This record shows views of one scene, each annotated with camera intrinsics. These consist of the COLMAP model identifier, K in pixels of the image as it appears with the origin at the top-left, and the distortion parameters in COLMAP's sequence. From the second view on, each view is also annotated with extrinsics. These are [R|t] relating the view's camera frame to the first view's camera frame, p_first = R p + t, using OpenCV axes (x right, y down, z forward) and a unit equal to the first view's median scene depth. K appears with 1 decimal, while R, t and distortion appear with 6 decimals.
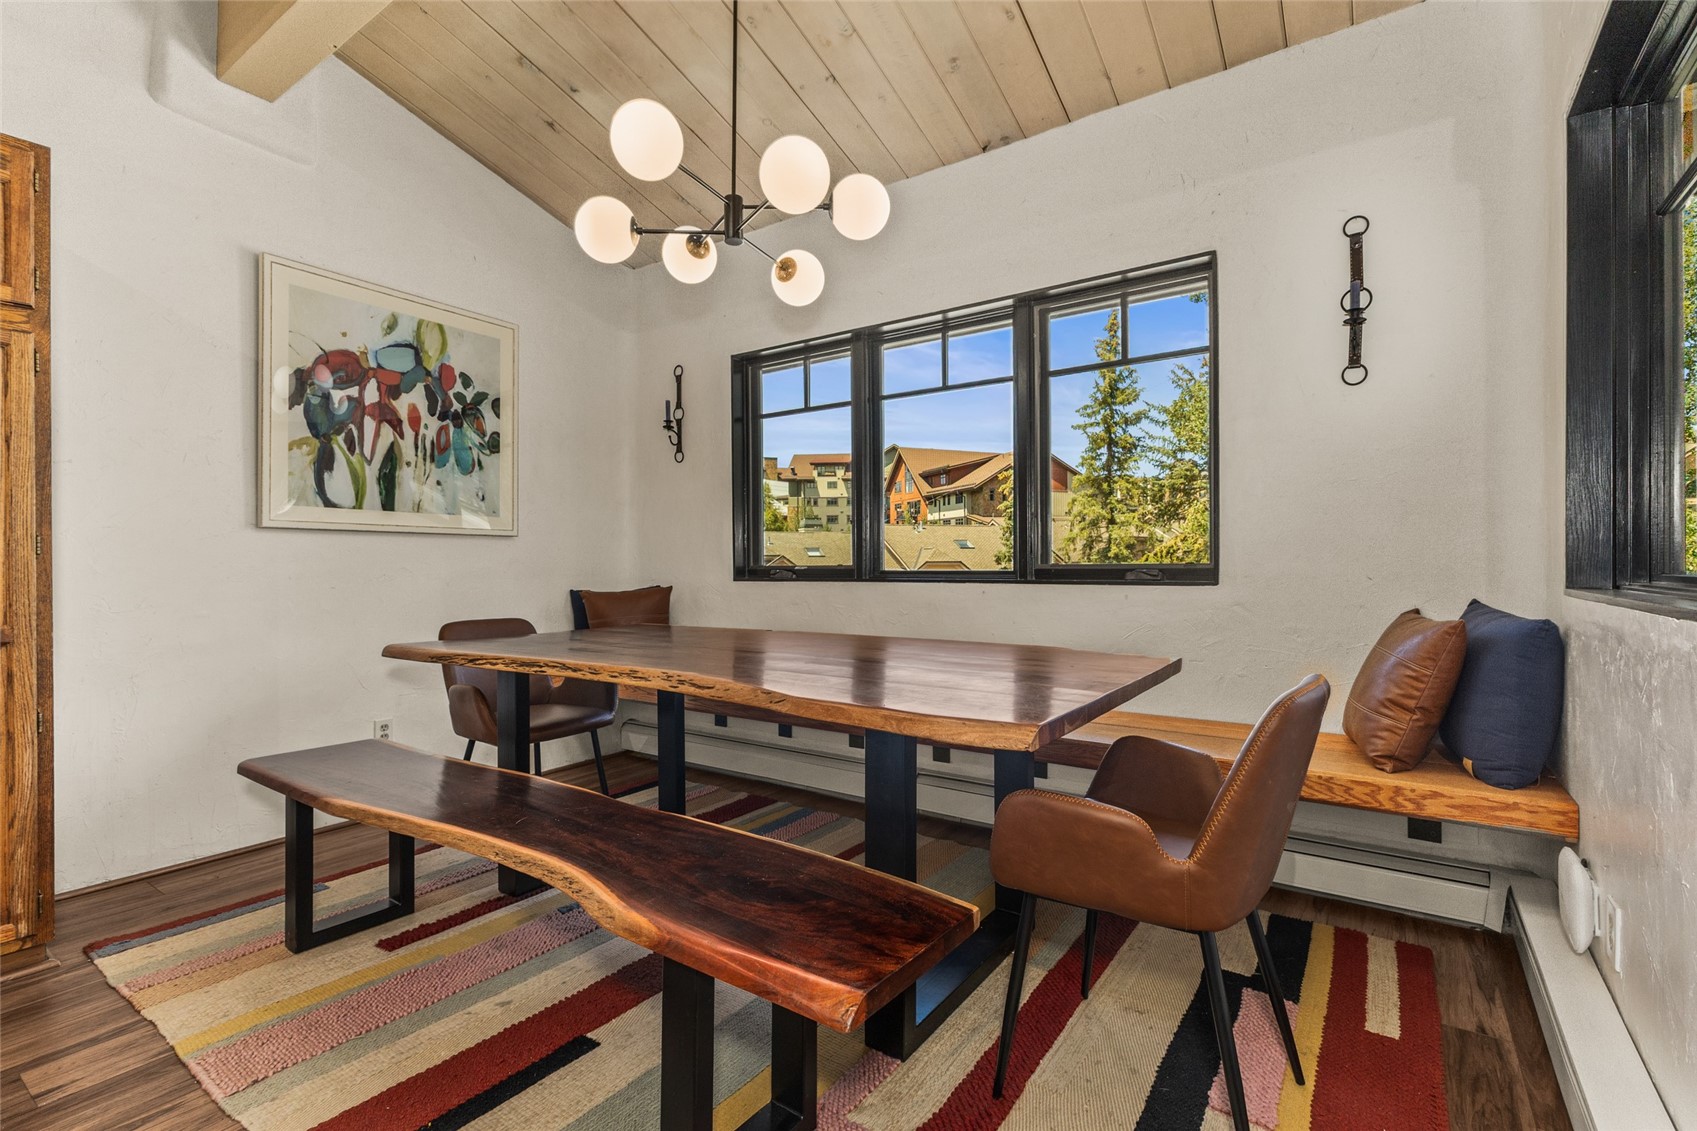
lens RADIAL K [[761.3, 0, 844.7], [0, 761.3, 570.9], [0, 0, 1]] dist [0.002824, -0.000249]
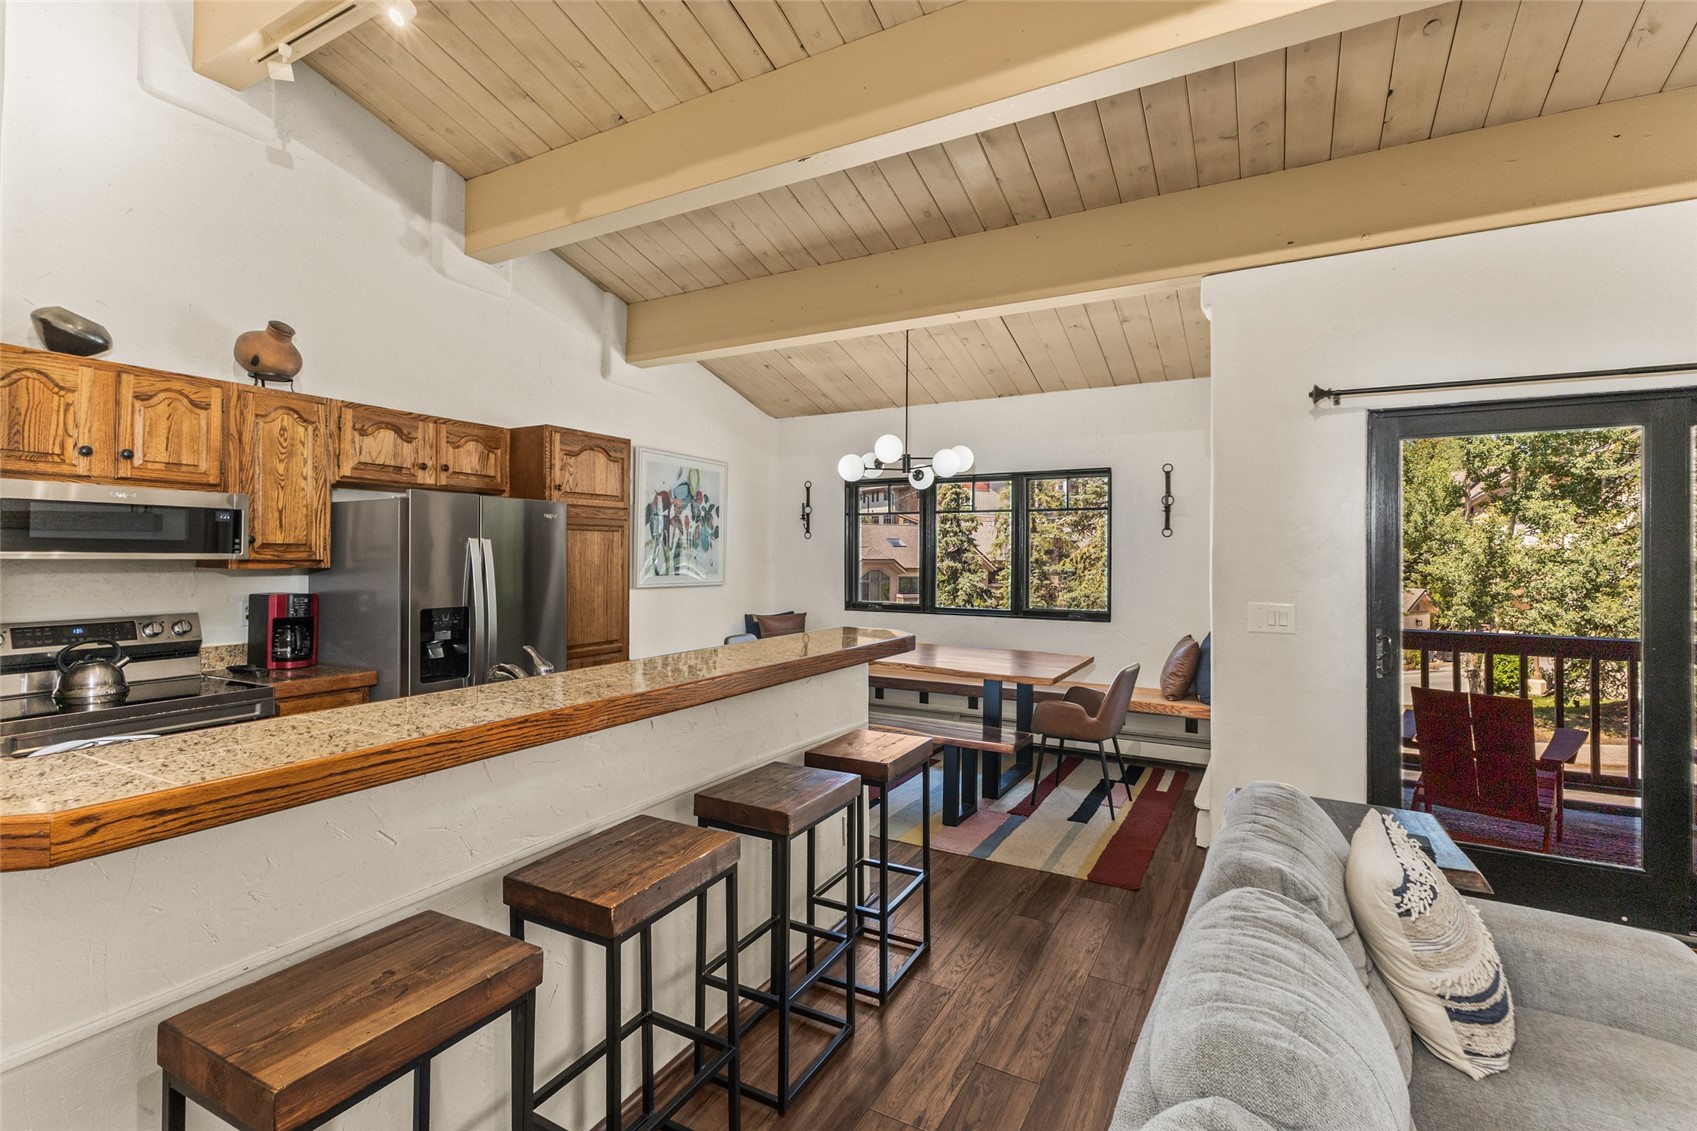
lens RADIAL K [[751.6, 0, 844.2], [0, 751.6, 558.3], [0, 0, 1]] dist [-0.002948, 0.000015]
pose [[0.995118, 0.011249, 0.098045, -0.377506], [-0.010604, 0.999919, -0.007097, -0.110773], [-0.098117, 0.006022, 0.995157, -0.837254]]
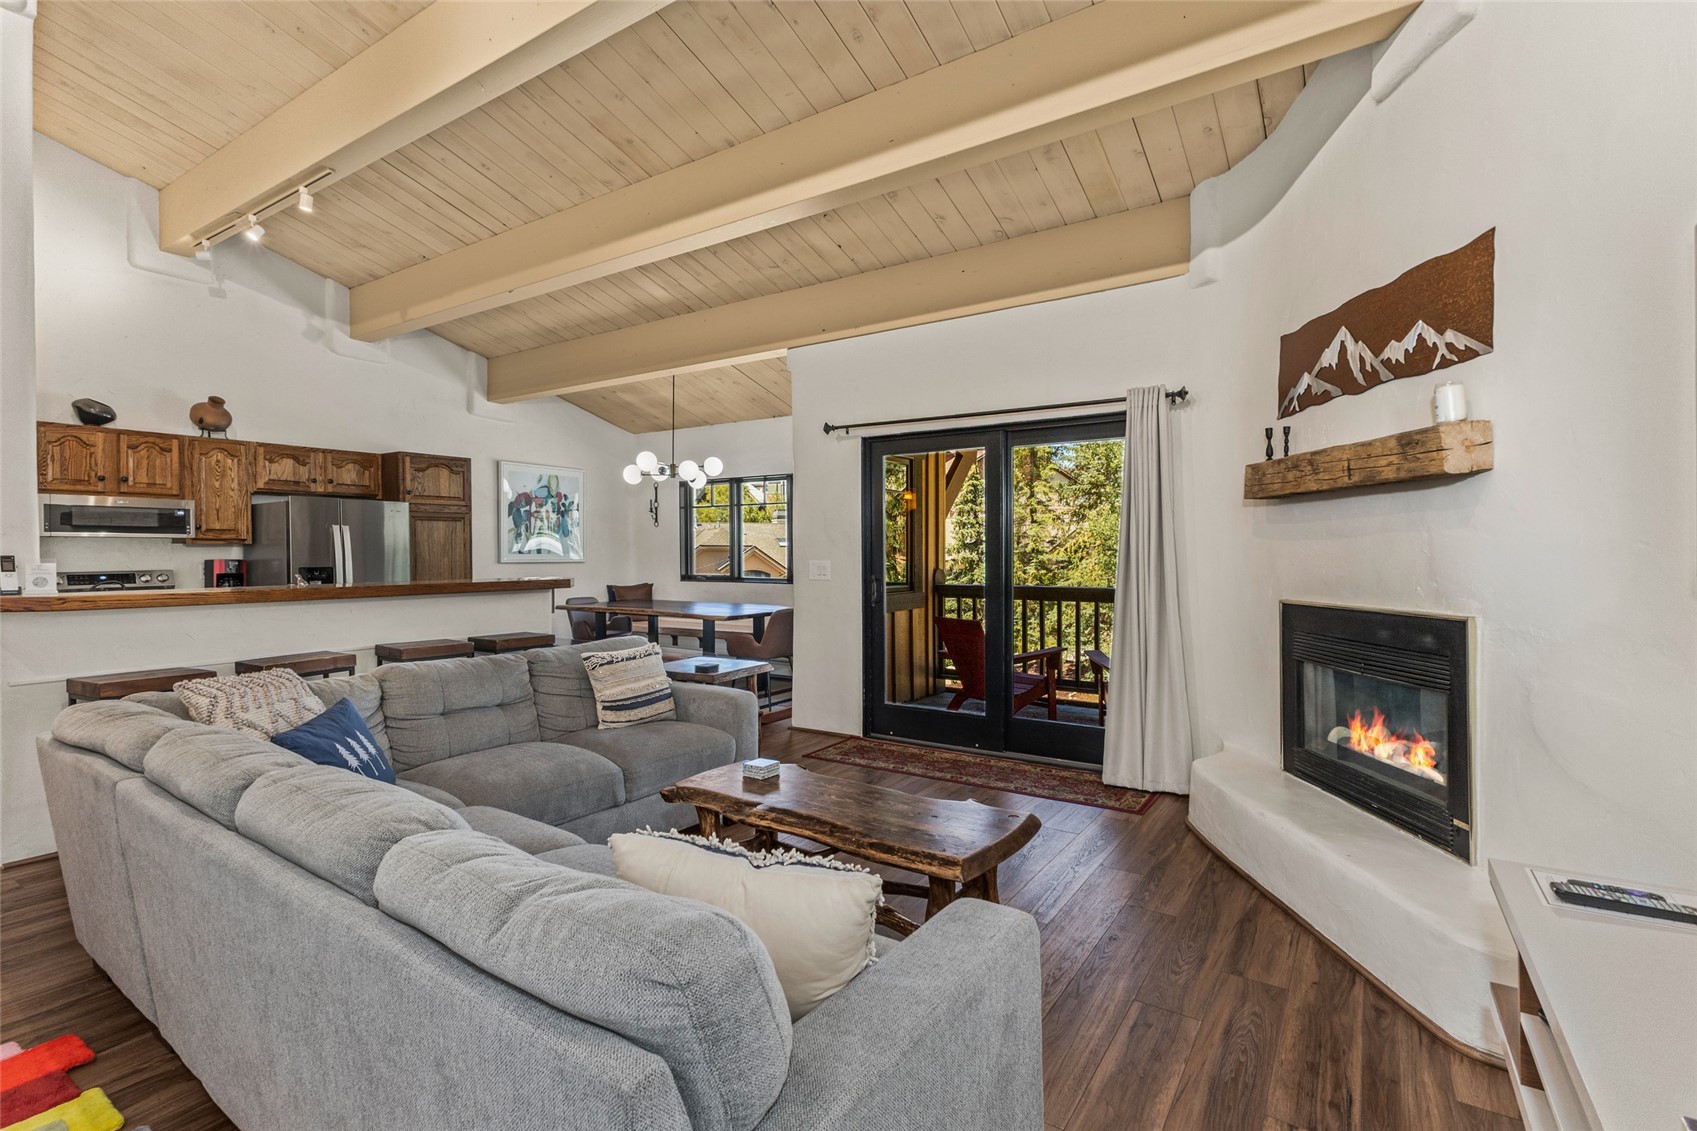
lens RADIAL K [[761.3, 0, 844.7], [0, 761.3, 570.9], [0, 0, 1]] dist [0.002824, -0.000249]
pose [[0.999700, 0.002737, 0.024324, 0.343295], [-0.003164, 0.999842, 0.017509, -0.069807], [-0.024272, -0.017580, 0.999551, -1.524436]]
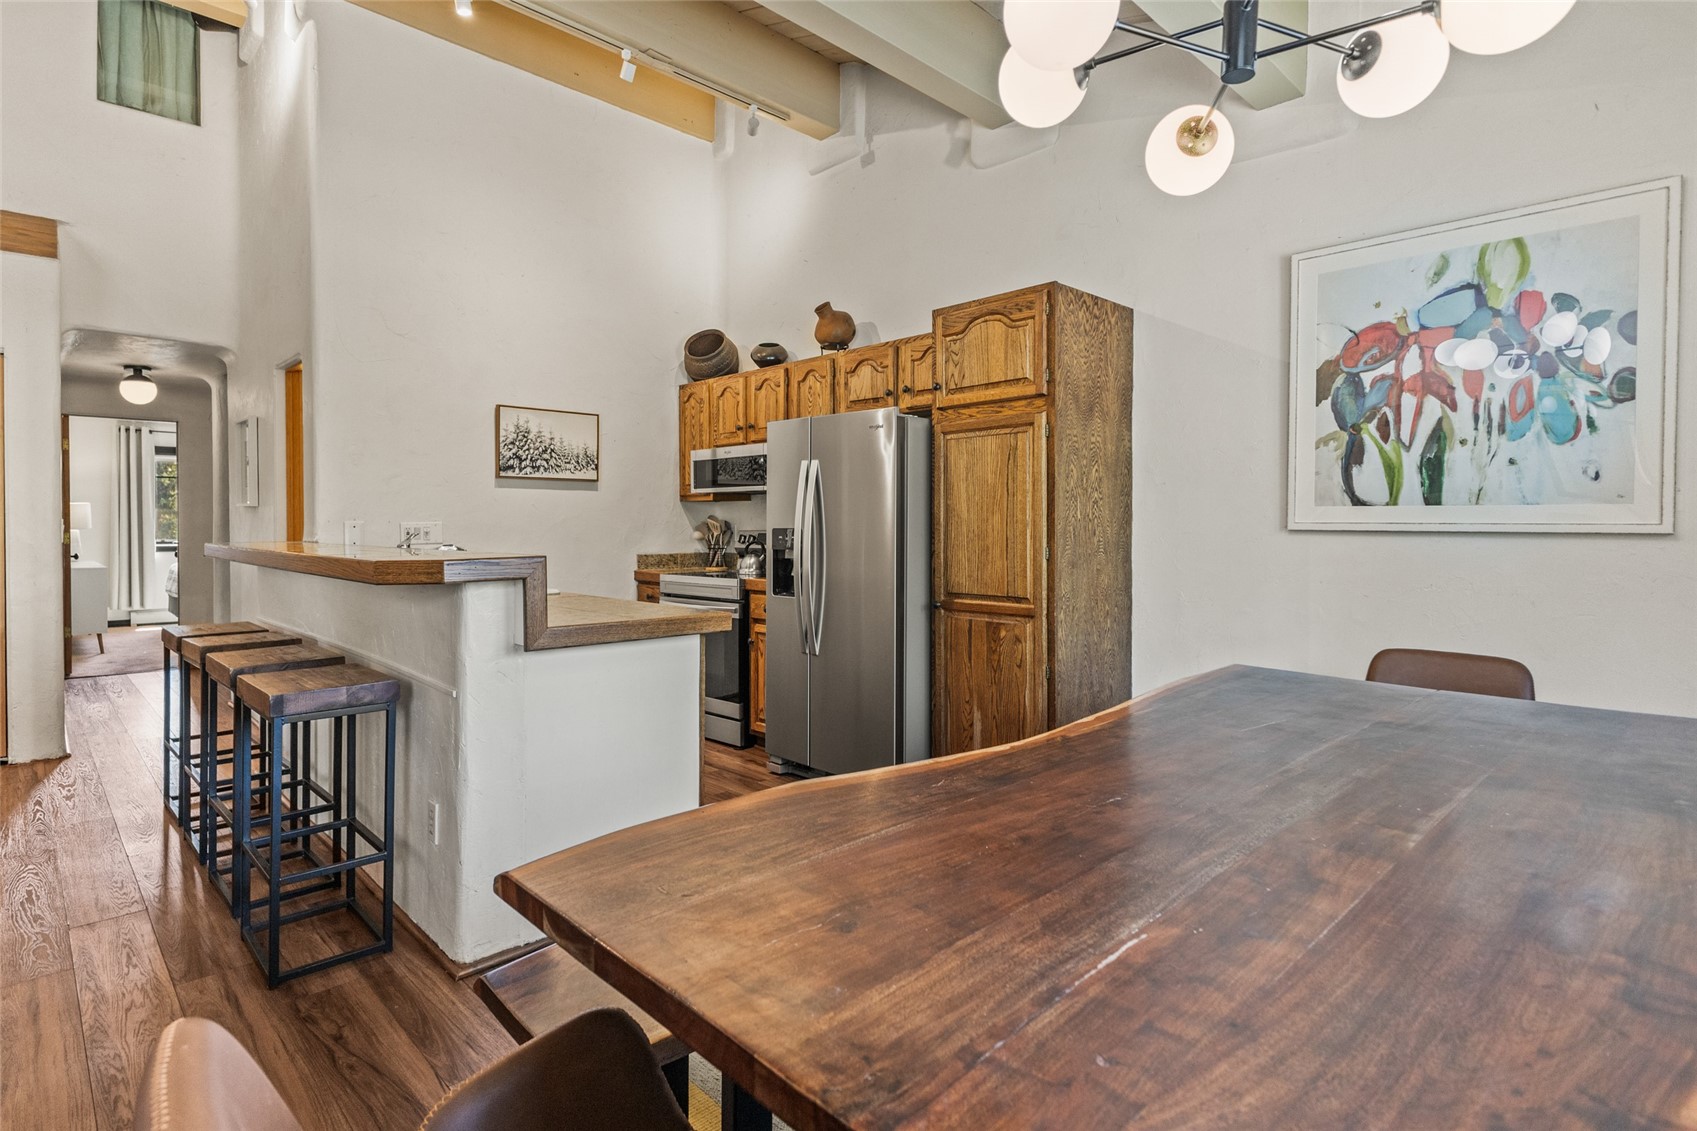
lens RADIAL K [[865.3, 0, 843.2], [0, 865.3, 528.2], [0, 0, 1]] dist [0.004827, 0.000722]
pose [[-0.191181, 0.009812, -0.981506, 0.410077], [-0.007786, 0.999903, 0.011512, -0.060381], [0.981524, 0.009843, -0.191087, 0.568706]]
